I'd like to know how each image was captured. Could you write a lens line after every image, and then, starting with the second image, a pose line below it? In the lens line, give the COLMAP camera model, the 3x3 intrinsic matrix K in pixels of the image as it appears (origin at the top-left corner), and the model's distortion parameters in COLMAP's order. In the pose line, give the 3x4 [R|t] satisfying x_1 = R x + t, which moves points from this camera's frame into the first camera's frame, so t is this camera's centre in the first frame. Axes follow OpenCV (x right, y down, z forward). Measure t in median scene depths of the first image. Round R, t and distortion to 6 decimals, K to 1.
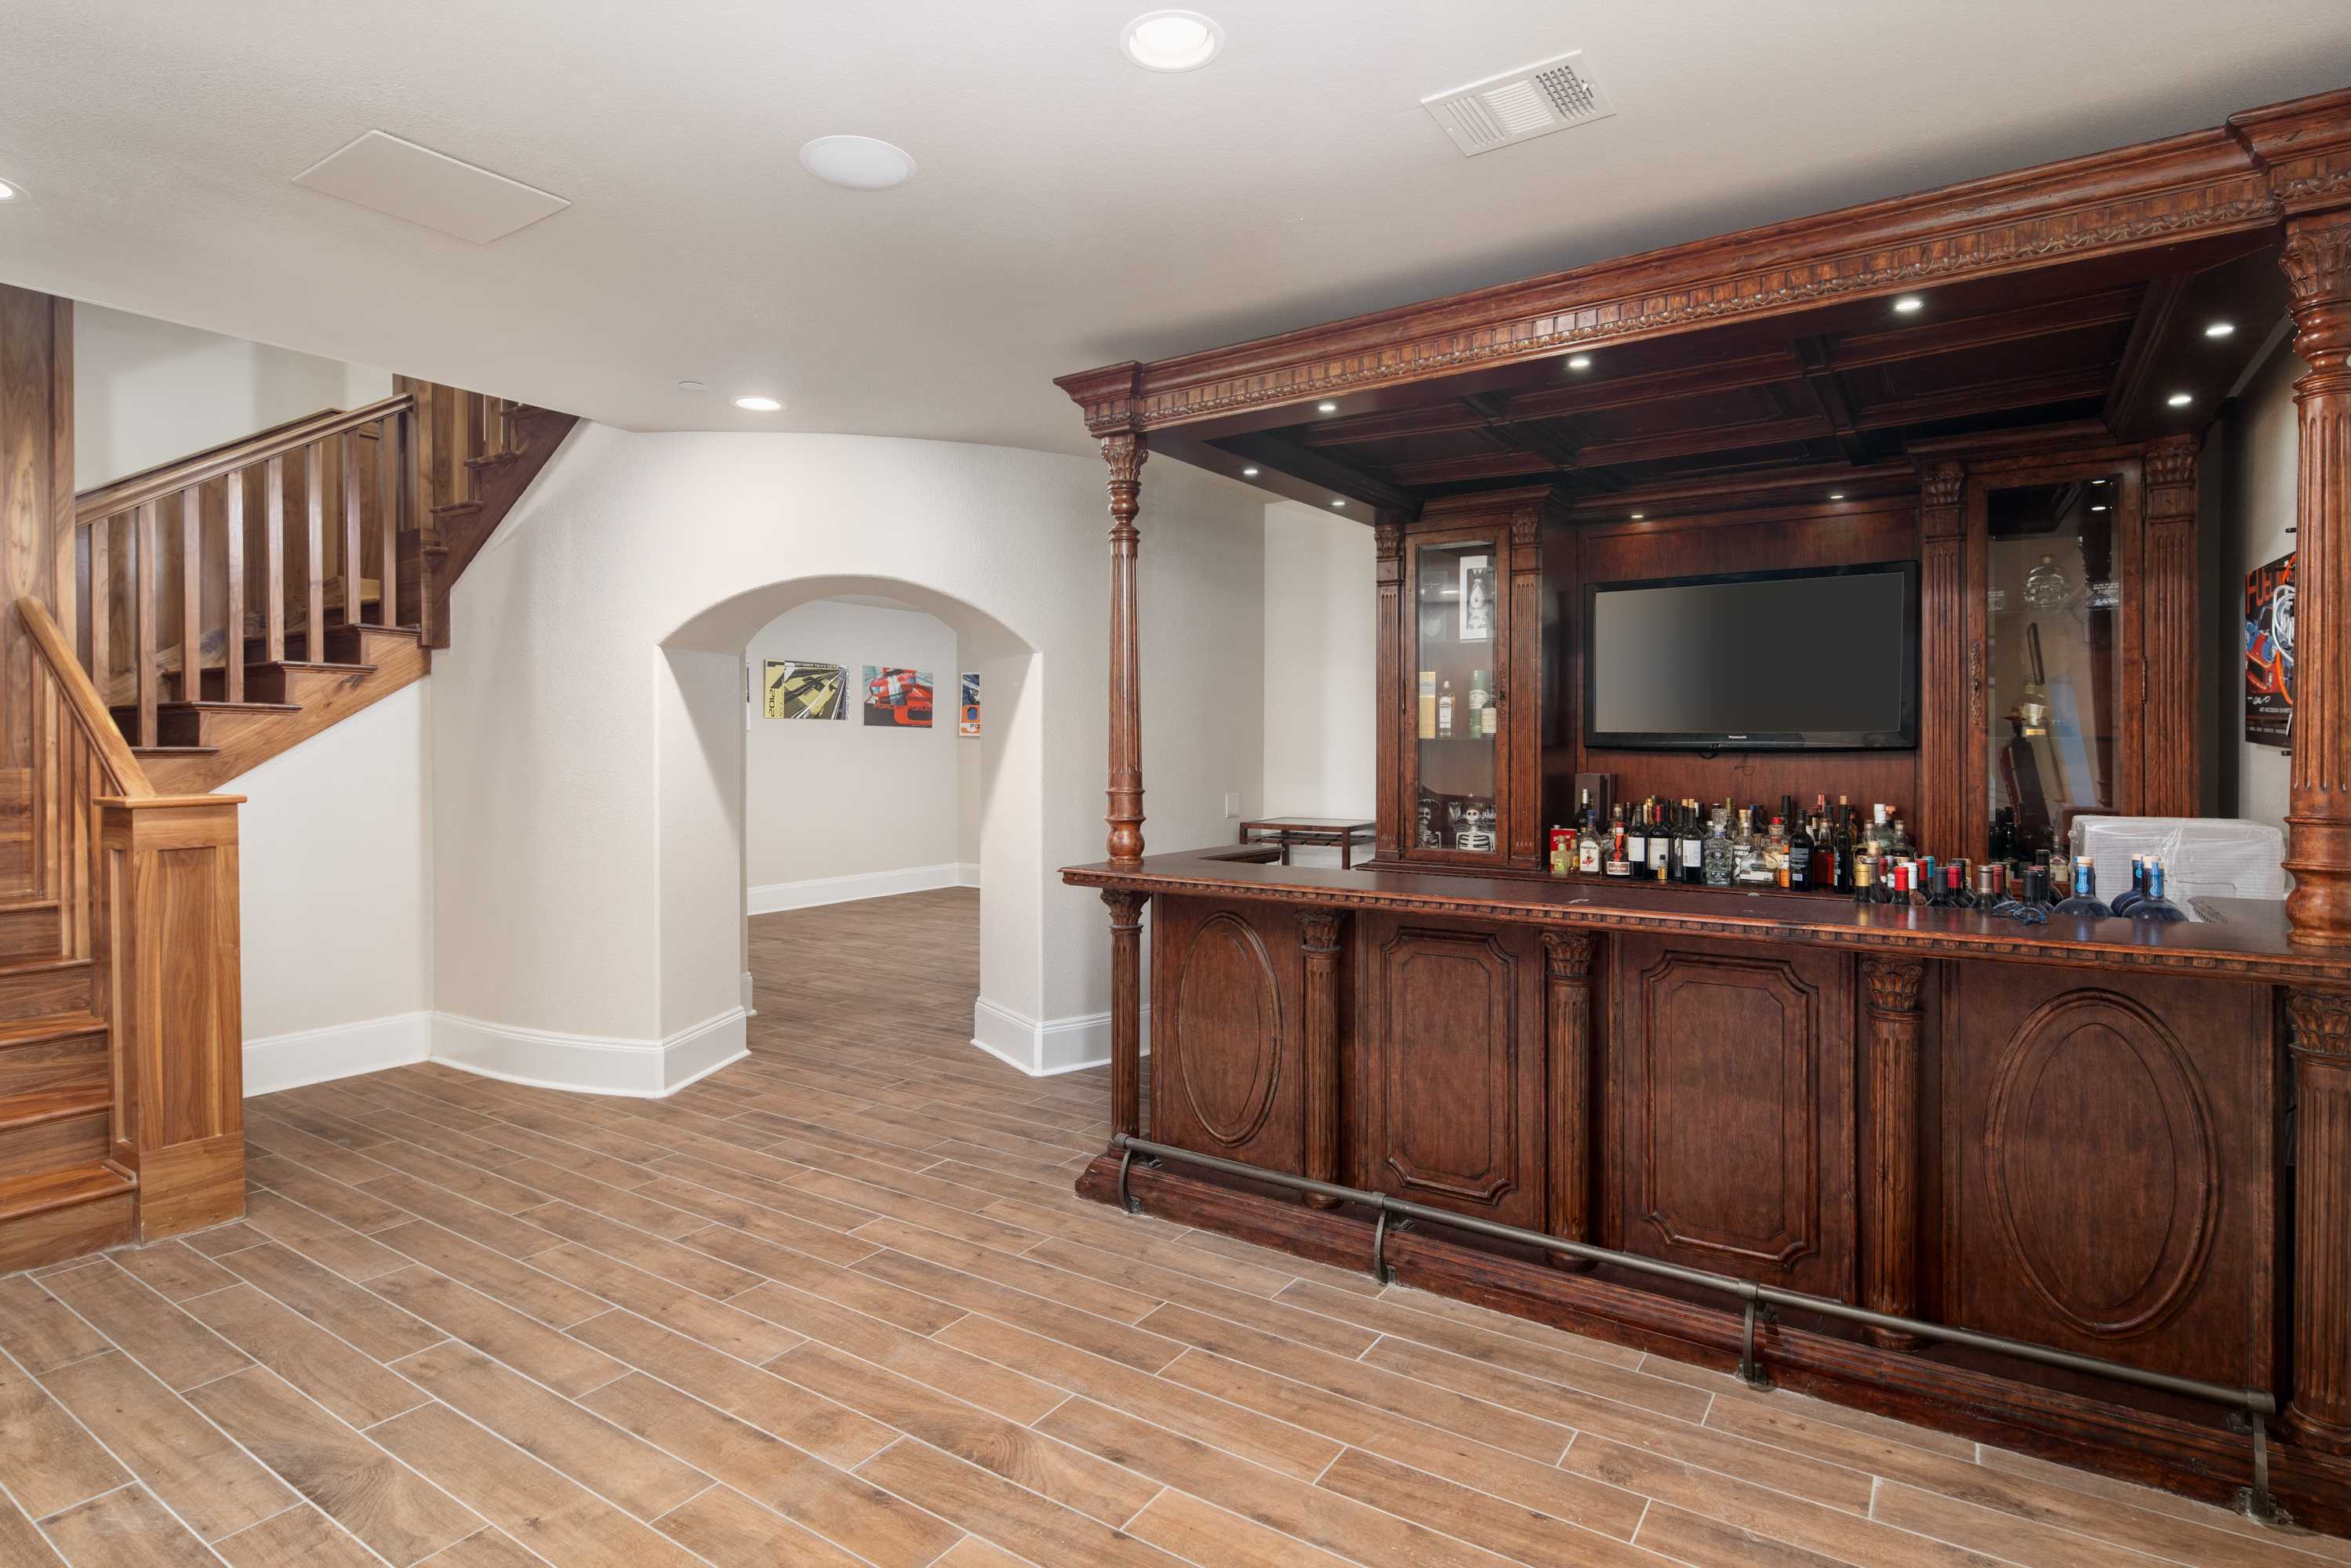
lens RADIAL K [[1183.7, 0, 1162.8], [0, 1183.7, 771.1], [0, 0, 1]] dist [0.008197, -0.009846]
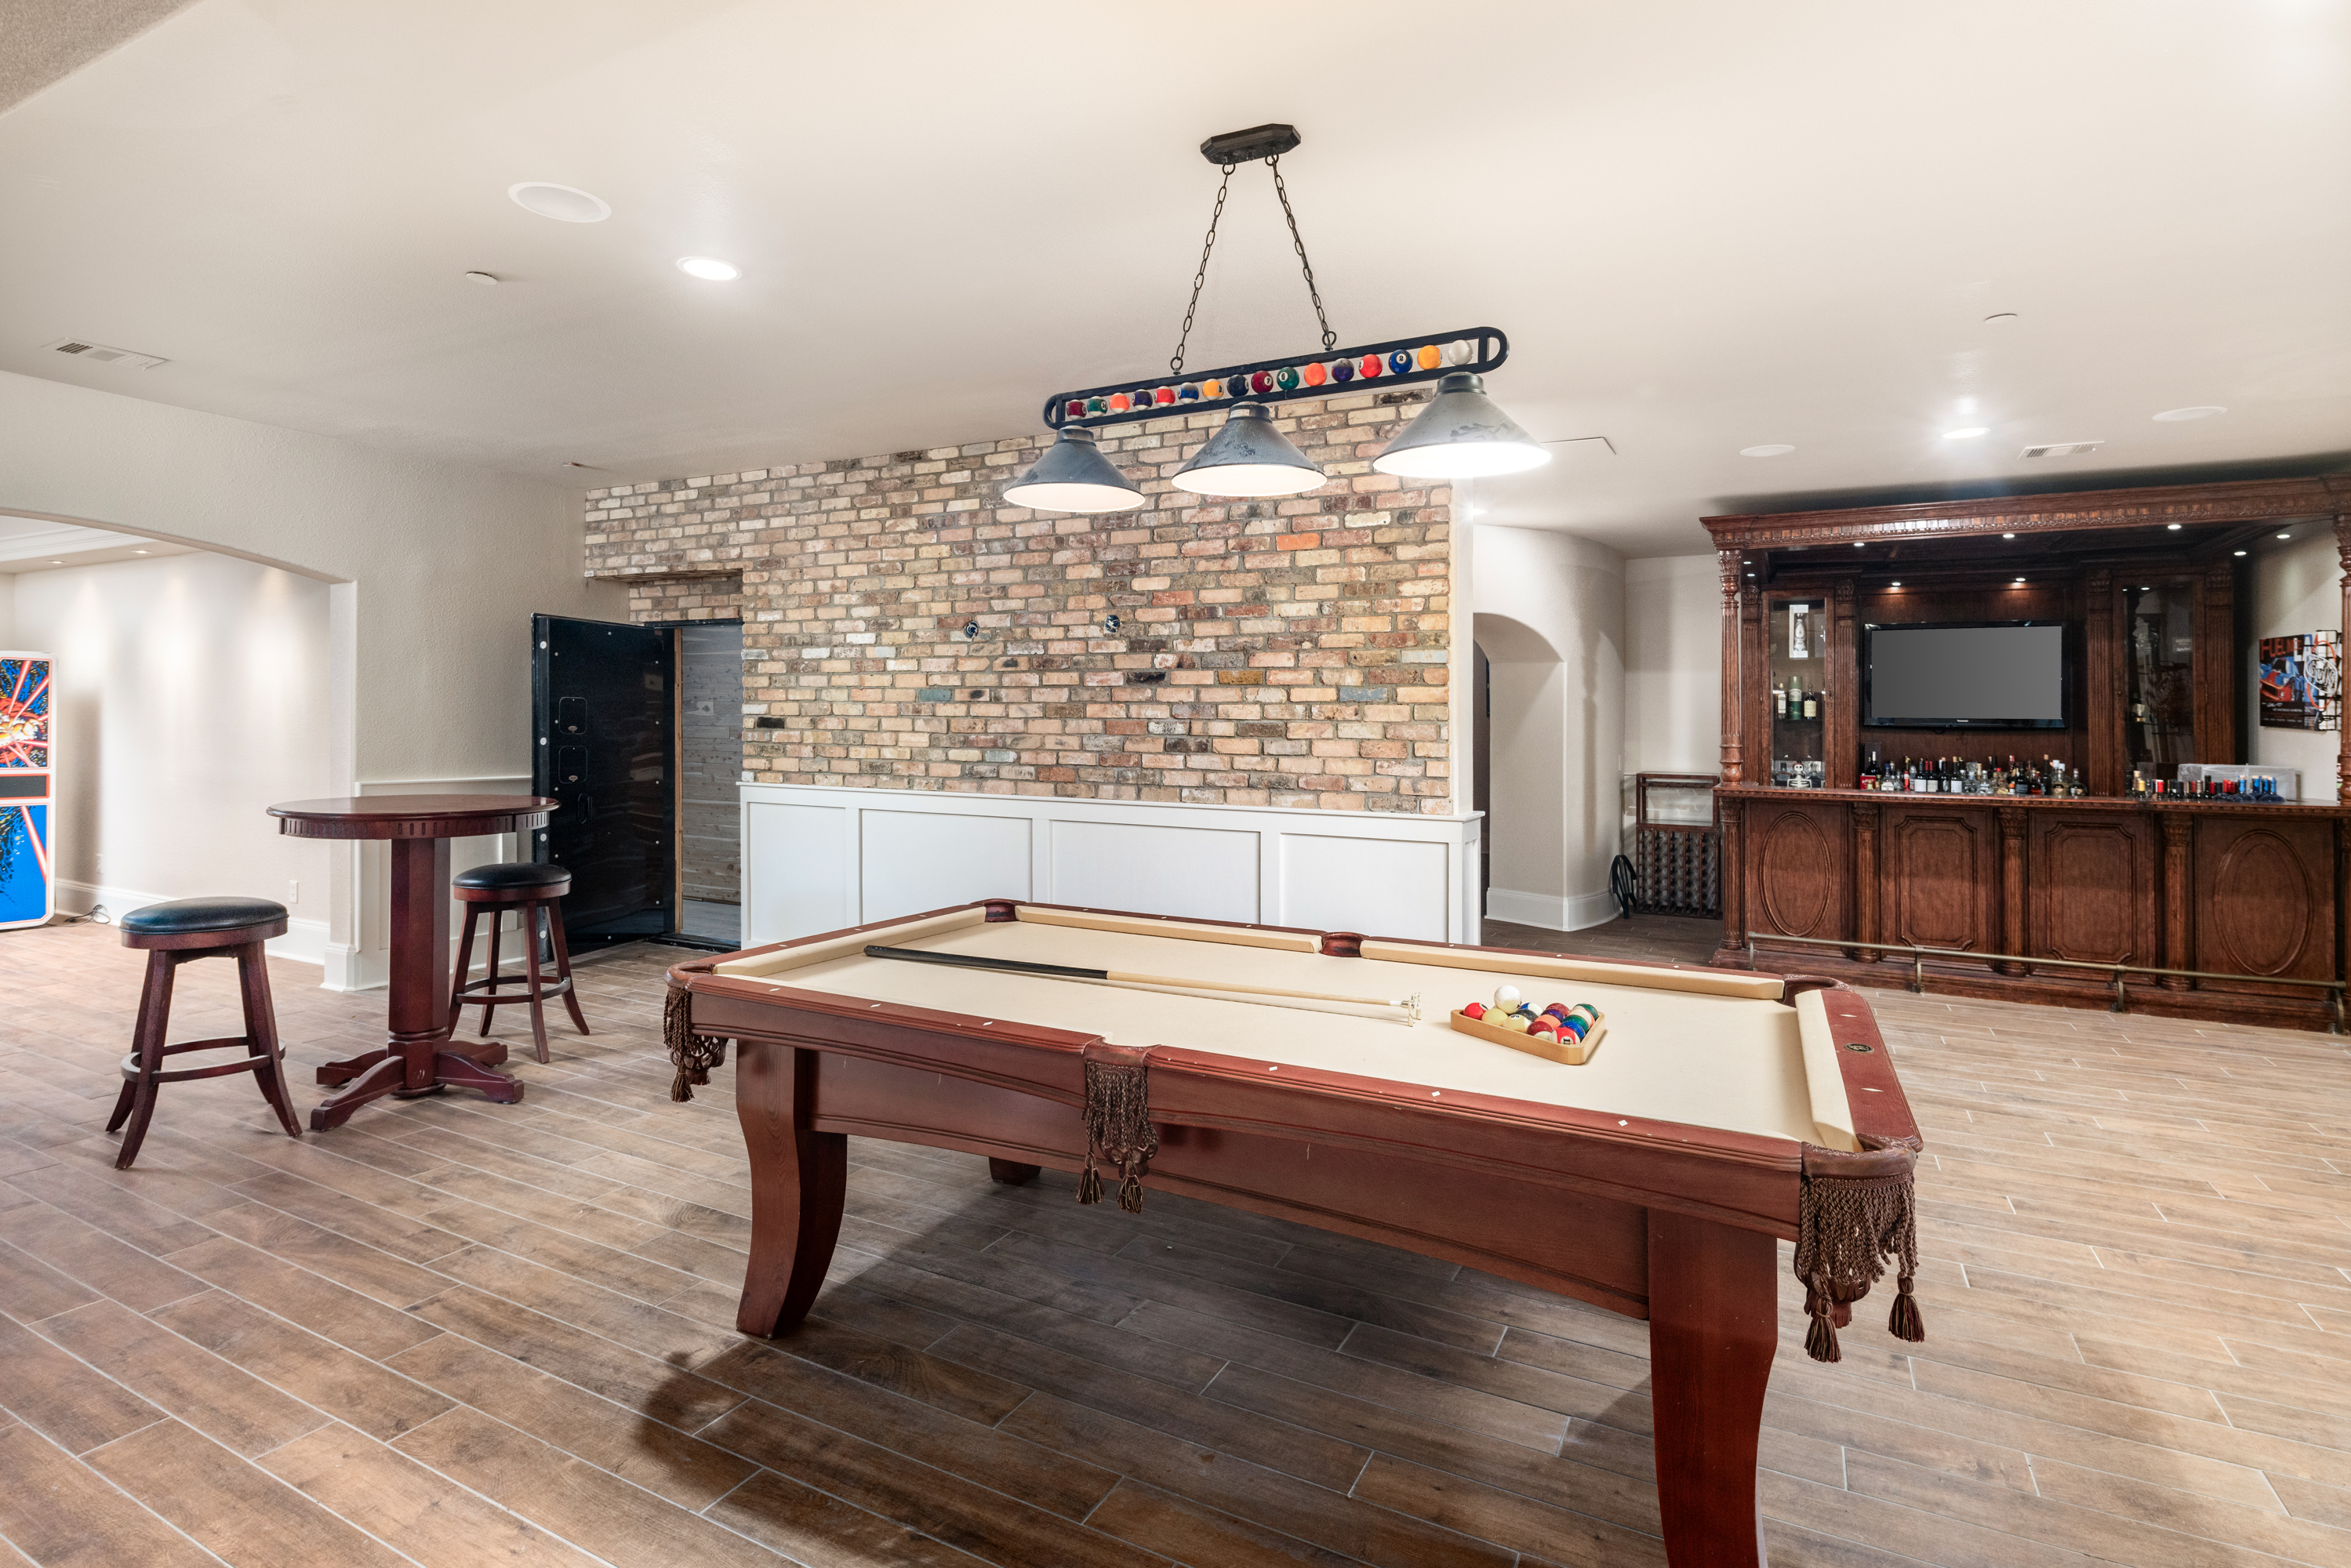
lens RADIAL K [[1183.7, 0, 1267.1], [0, 1183.7, 732.5], [0, 0, 1]] dist [0.008197, -0.009846]
pose [[0.987775, 0.010447, 0.155536, -1.200894], [-0.008089, 0.999843, -0.015785, 0.035458], [-0.155677, 0.014334, 0.987704, -0.796443]]
